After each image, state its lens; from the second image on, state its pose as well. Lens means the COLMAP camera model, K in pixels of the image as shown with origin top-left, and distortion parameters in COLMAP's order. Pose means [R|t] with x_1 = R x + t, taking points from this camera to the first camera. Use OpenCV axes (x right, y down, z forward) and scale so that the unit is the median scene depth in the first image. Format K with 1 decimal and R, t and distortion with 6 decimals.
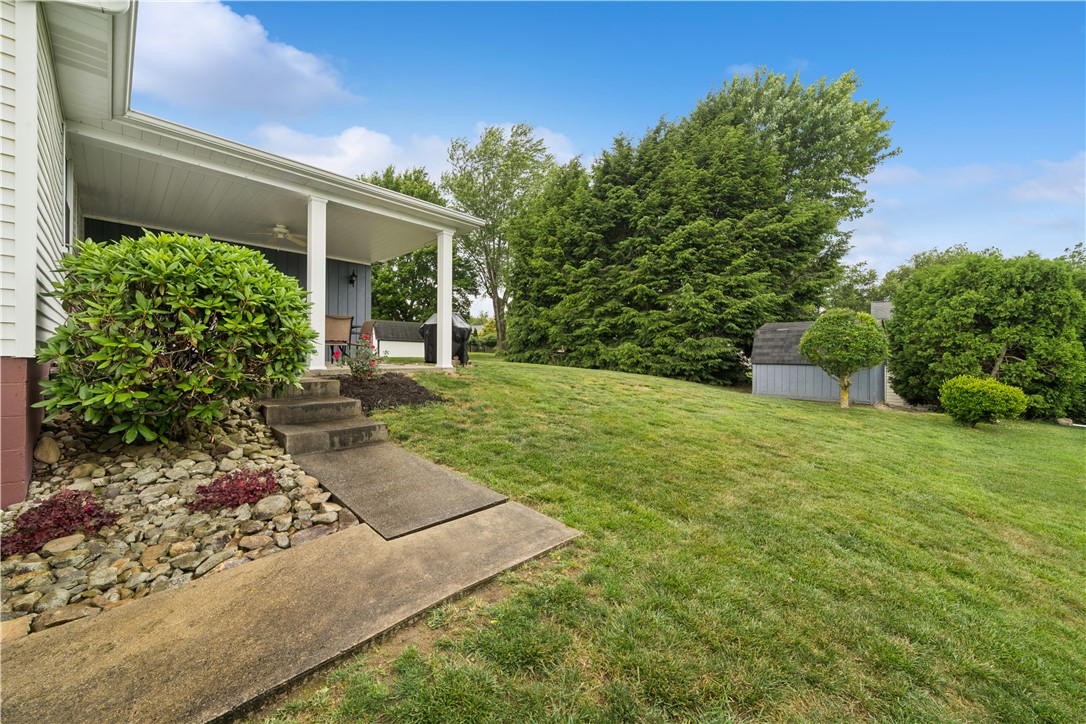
lens RADIAL K [[413.0, 0, 543.9], [0, 413.0, 357.0], [0, 0, 1]] dist [-0.001818, 0.000087]
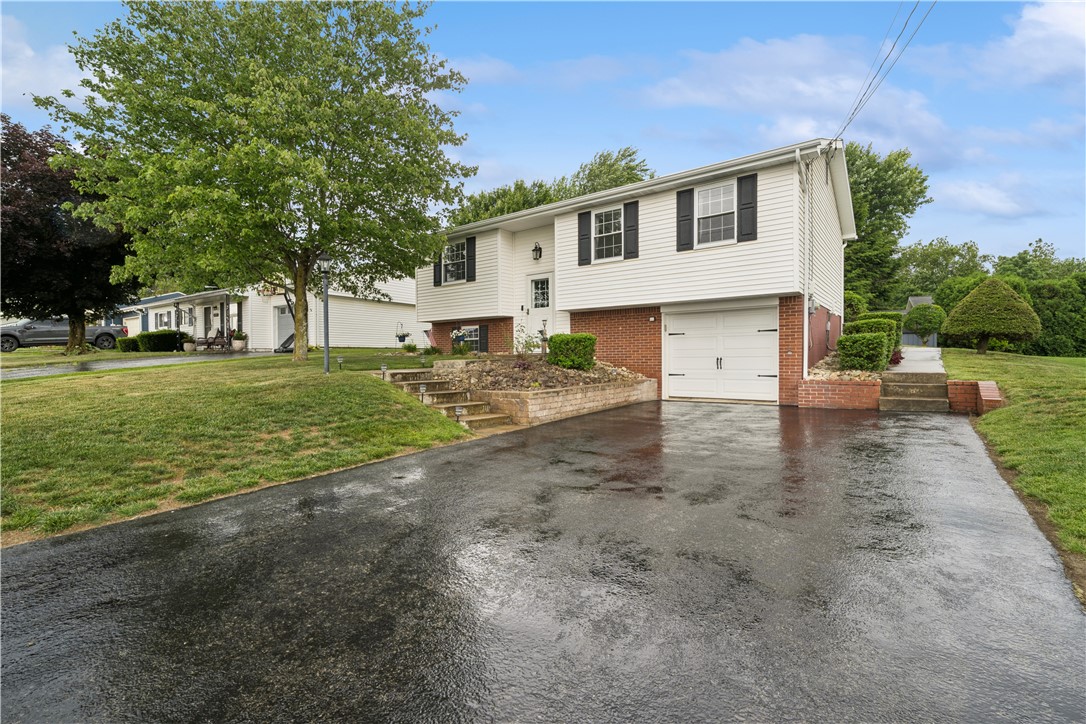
lens RADIAL K [[468.6, 0, 541.9], [0, 468.6, 364.1], [0, 0, 1]] dist [0.003265, 0.000202]
pose [[0.994877, -0.013724, 0.100157, -0.840225], [0.010900, 0.999529, 0.028690, 0.056535], [-0.100503, -0.027452, 0.994558, -0.675622]]
